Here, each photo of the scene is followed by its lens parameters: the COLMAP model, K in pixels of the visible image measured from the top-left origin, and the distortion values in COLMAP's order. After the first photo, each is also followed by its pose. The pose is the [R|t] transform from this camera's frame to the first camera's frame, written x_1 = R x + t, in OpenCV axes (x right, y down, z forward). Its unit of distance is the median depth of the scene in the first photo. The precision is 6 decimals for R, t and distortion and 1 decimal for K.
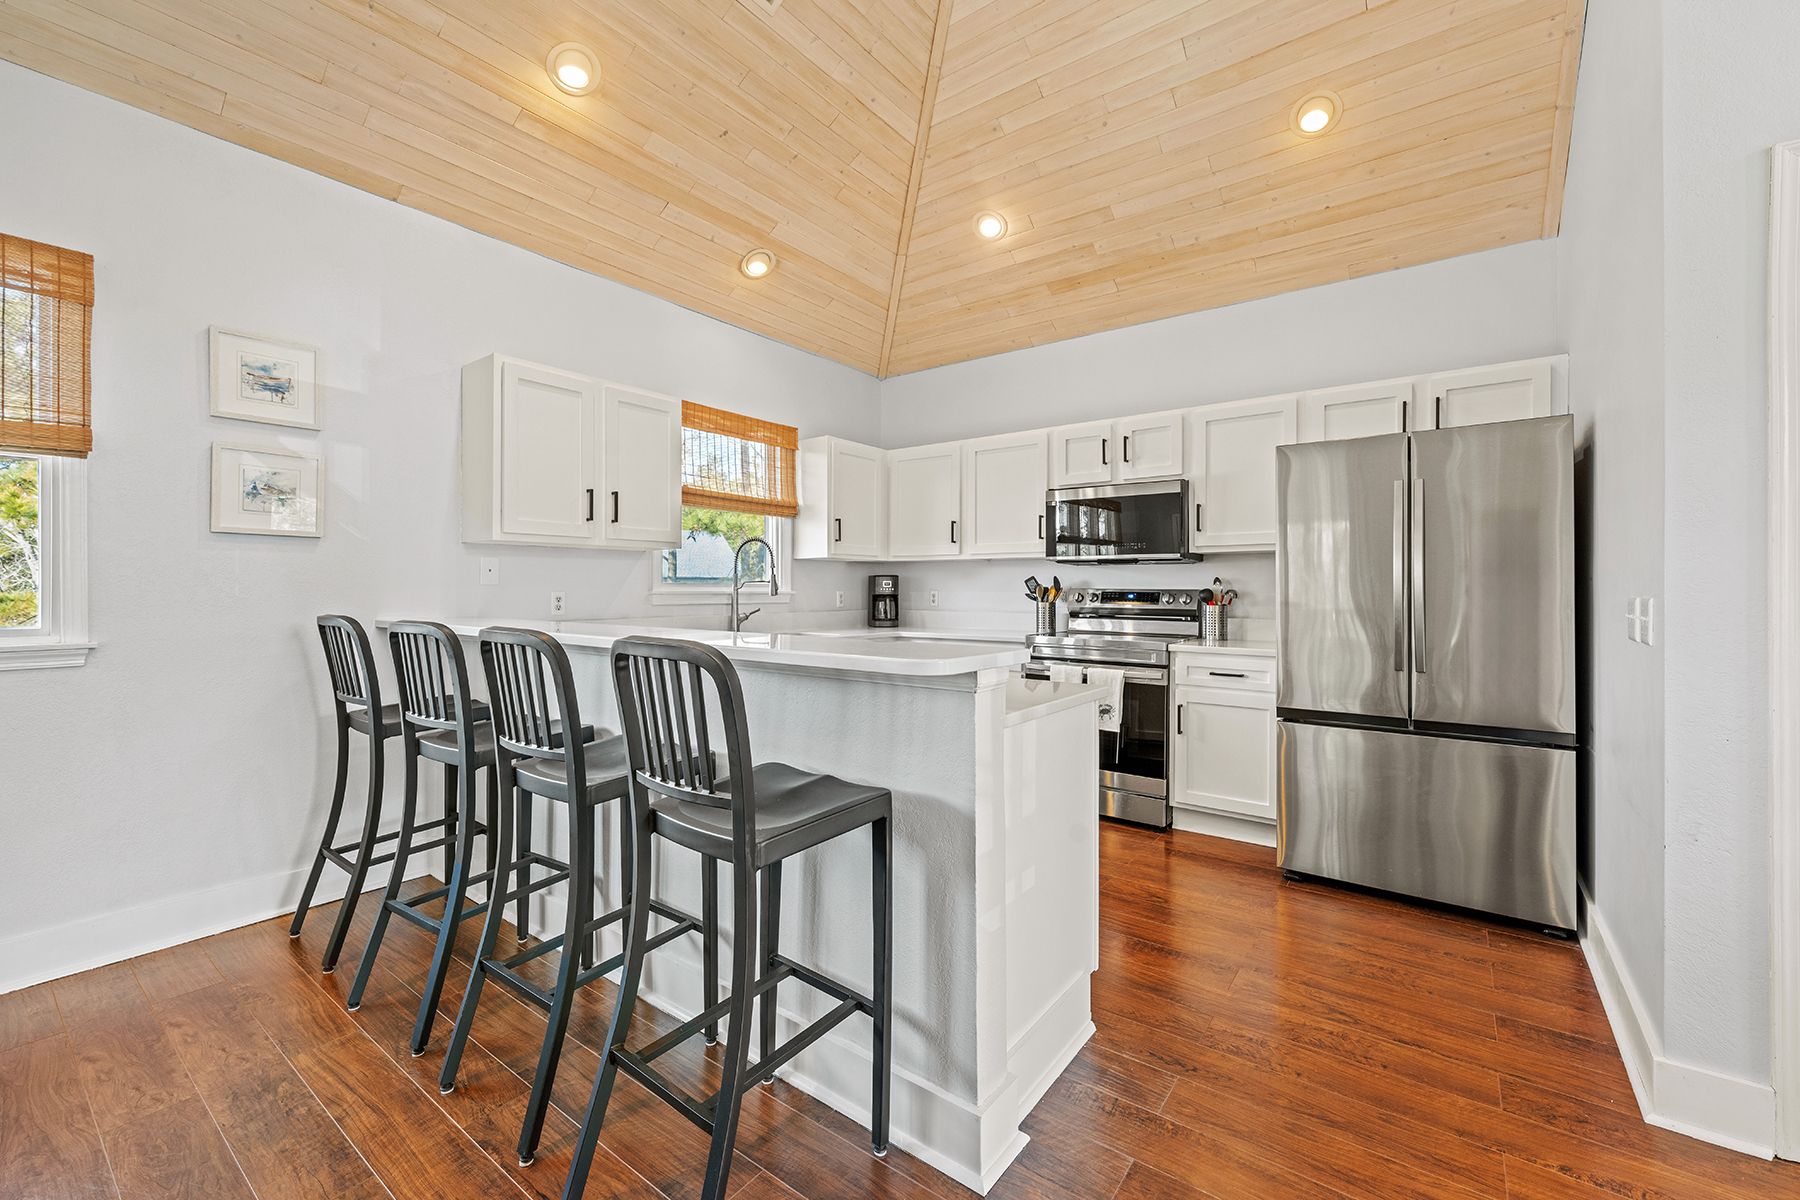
lens RADIAL K [[731.7, 0, 901.1], [0, 731.7, 591.5], [0, 0, 1]] dist [-0.000997, -0.000369]
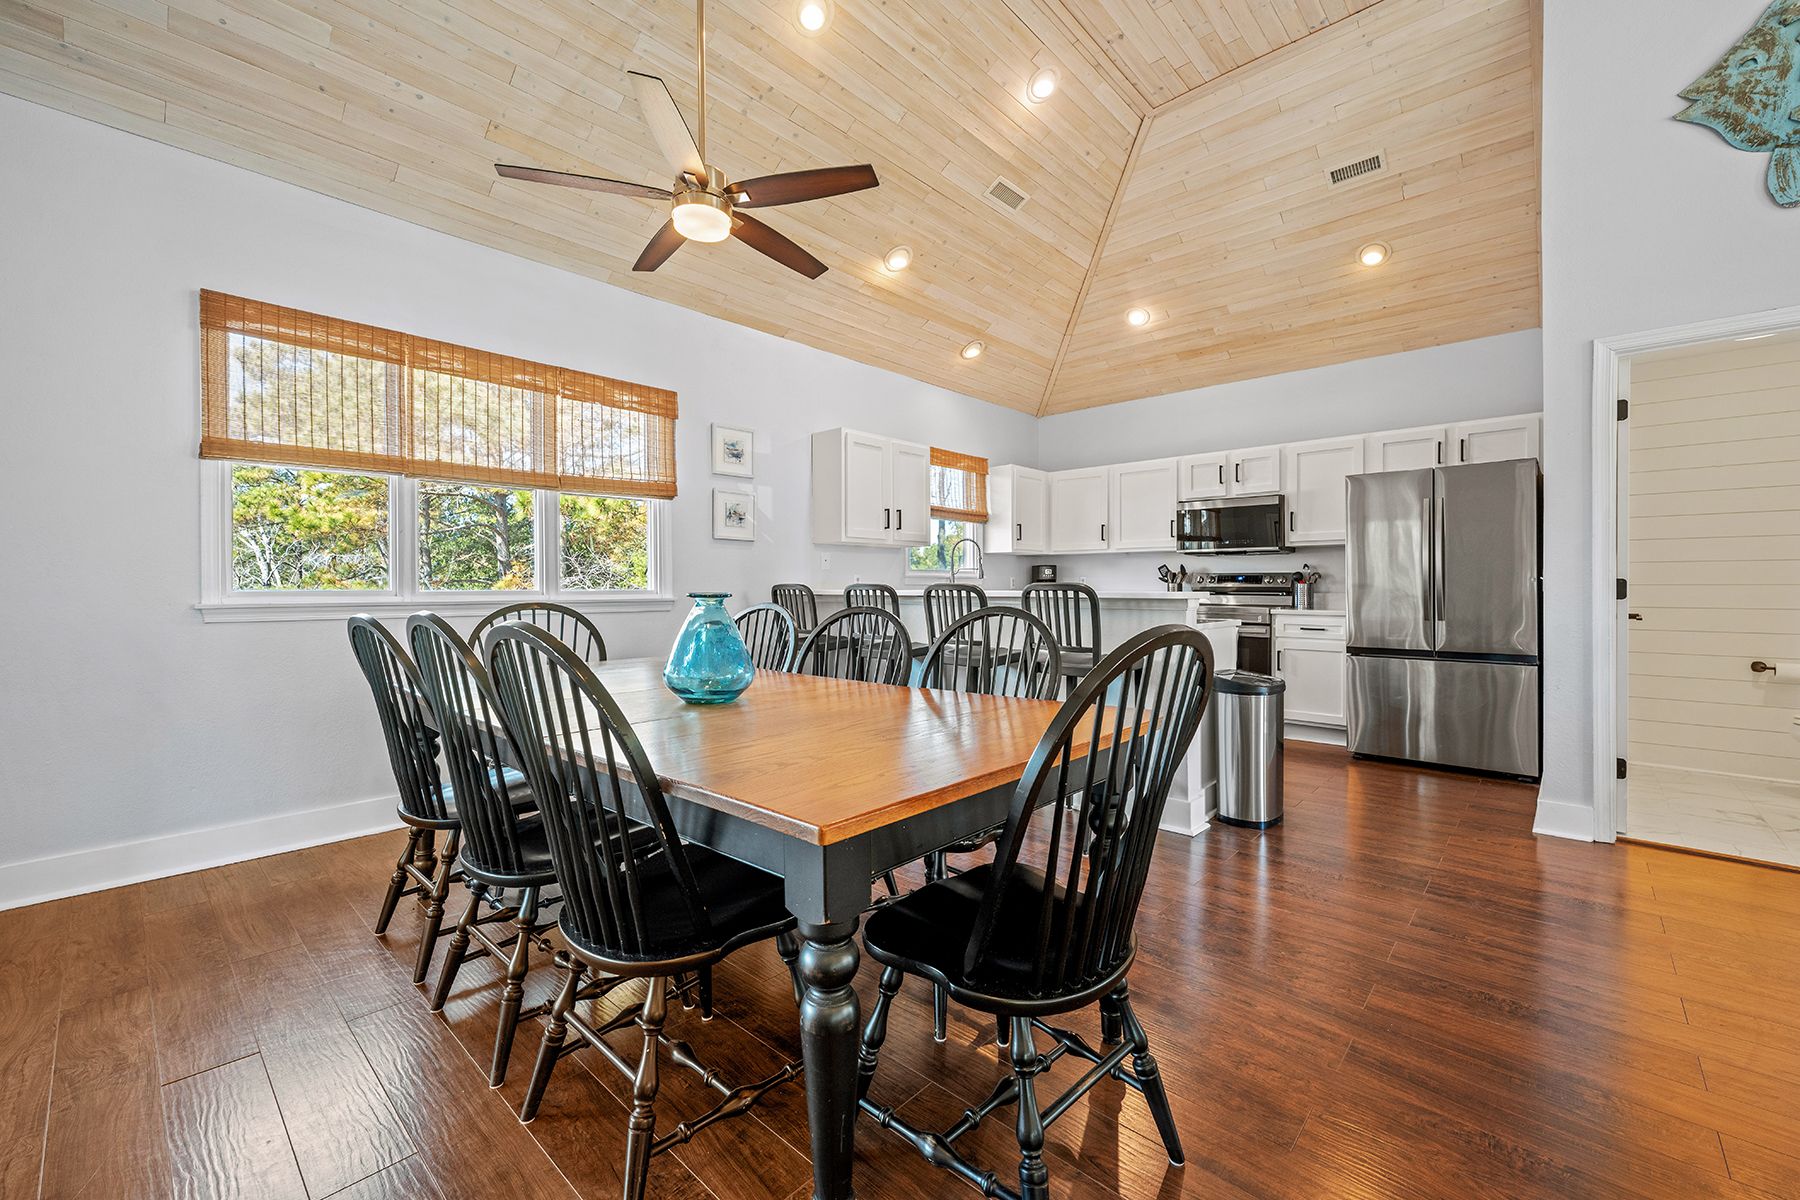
lens RADIAL K [[731.7, 0, 903.8], [0, 731.7, 588.1], [0, 0, 1]] dist [-0.000997, -0.000369]
pose [[0.995075, -0.002634, -0.099090, -0.190326], [0.002428, 0.999995, -0.002193, 0.027934], [0.099095, 0.001942, 0.995076, -0.457582]]
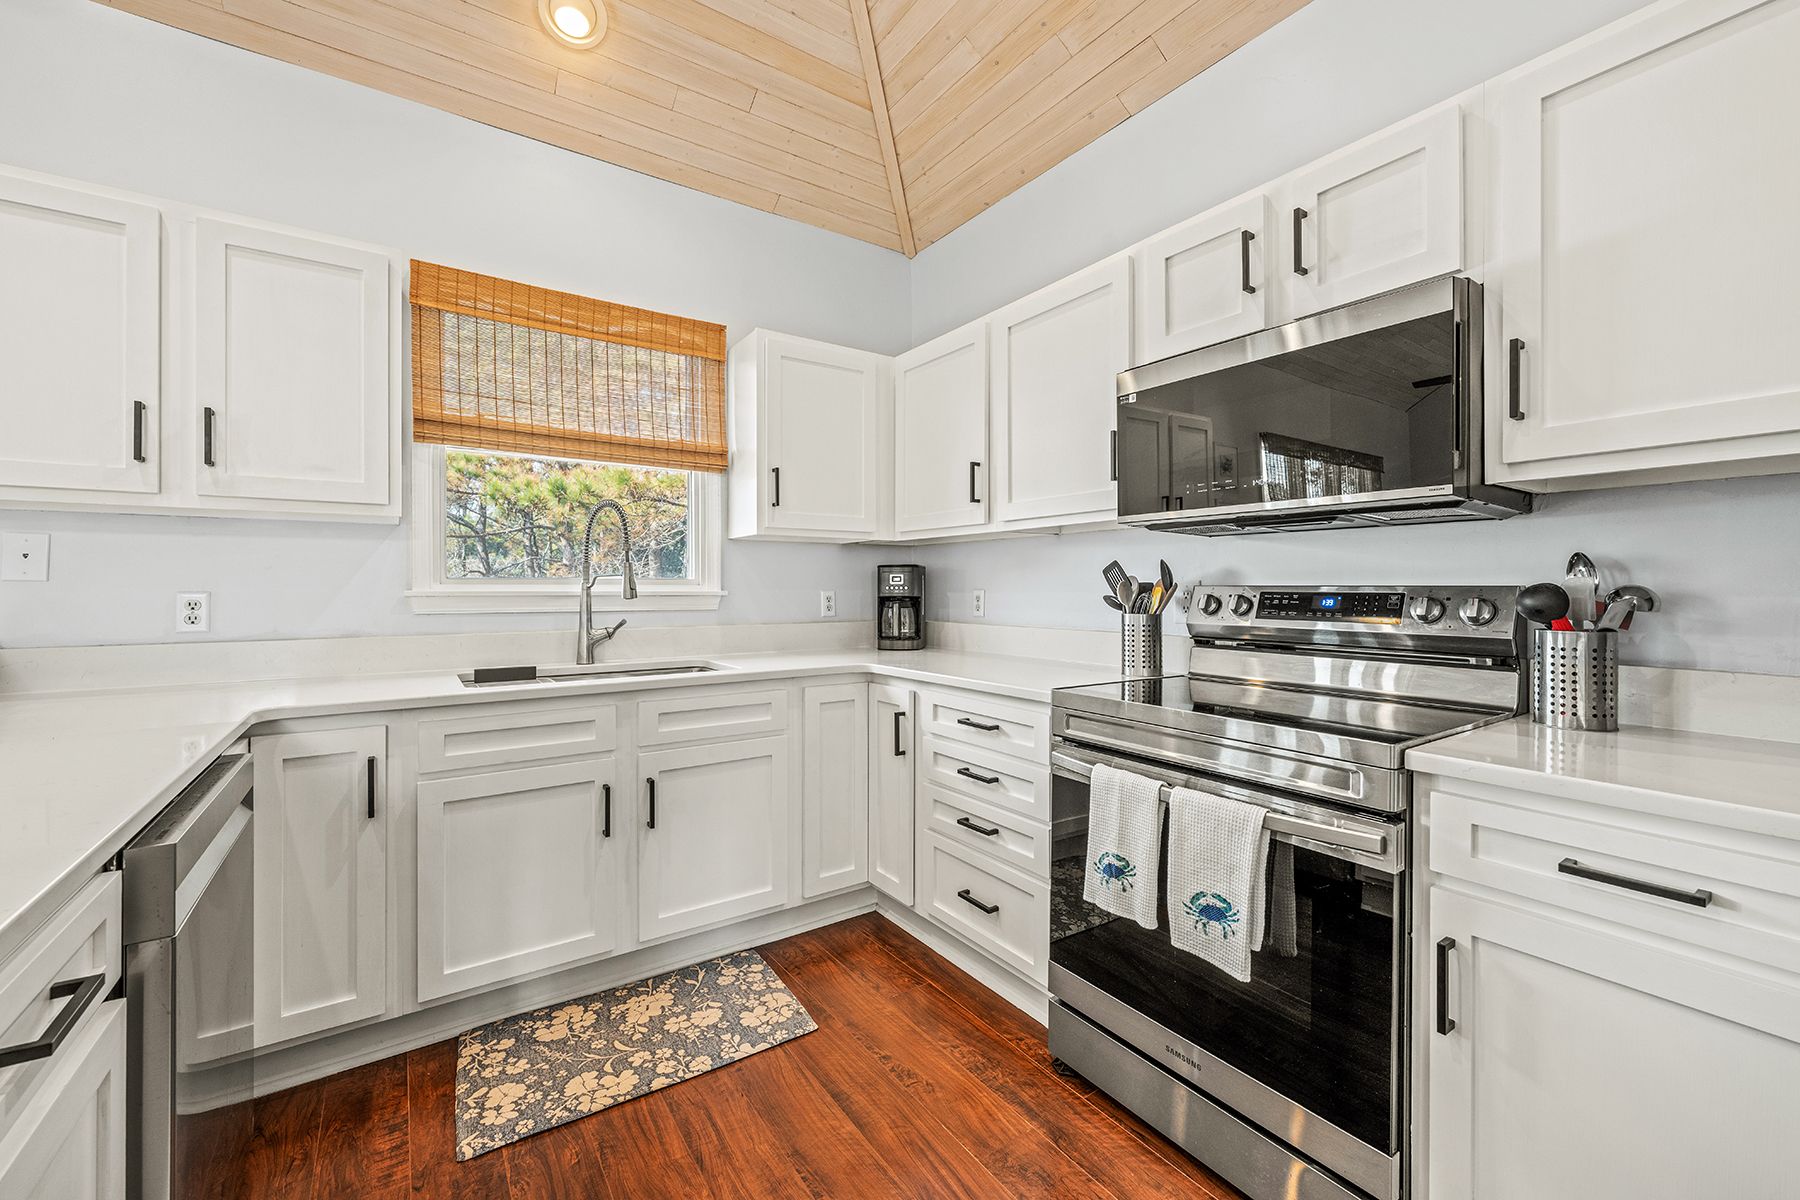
lens RADIAL K [[731.7, 0, 902.6], [0, 731.7, 588.9], [0, 0, 1]] dist [-0.000997, -0.000369]
pose [[0.947956, -0.001875, -0.318396, 0.226645], [0.001093, 0.999996, -0.002633, -0.000727], [0.318399, 0.002148, 0.947954, 0.544535]]
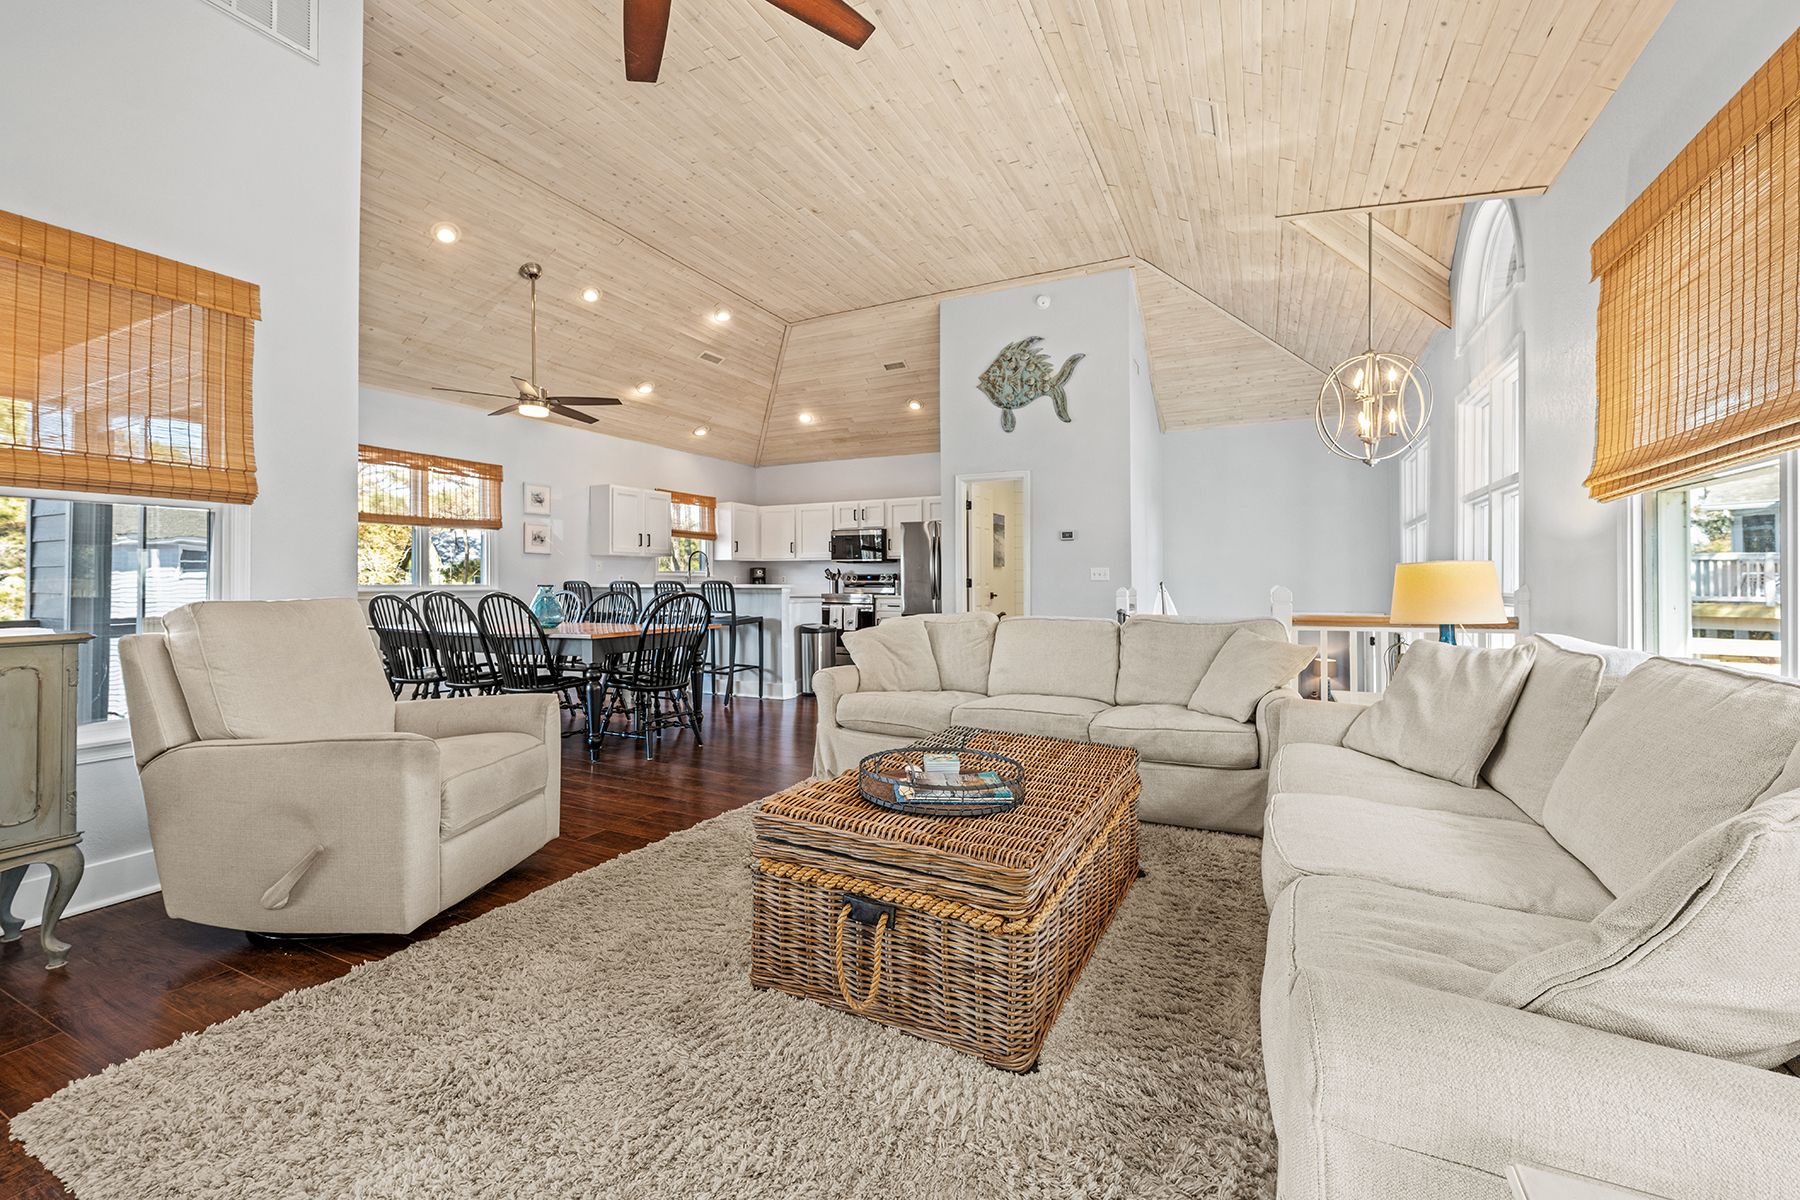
lens RADIAL K [[731.7, 0, 909.0], [0, 731.7, 576.9], [0, 0, 1]] dist [-0.000997, -0.000369]
pose [[0.982702, -0.003076, 0.185170, 0.014586], [0.005192, 0.999927, -0.010946, 0.033790], [-0.185123, 0.011718, 0.982646, -1.345715]]
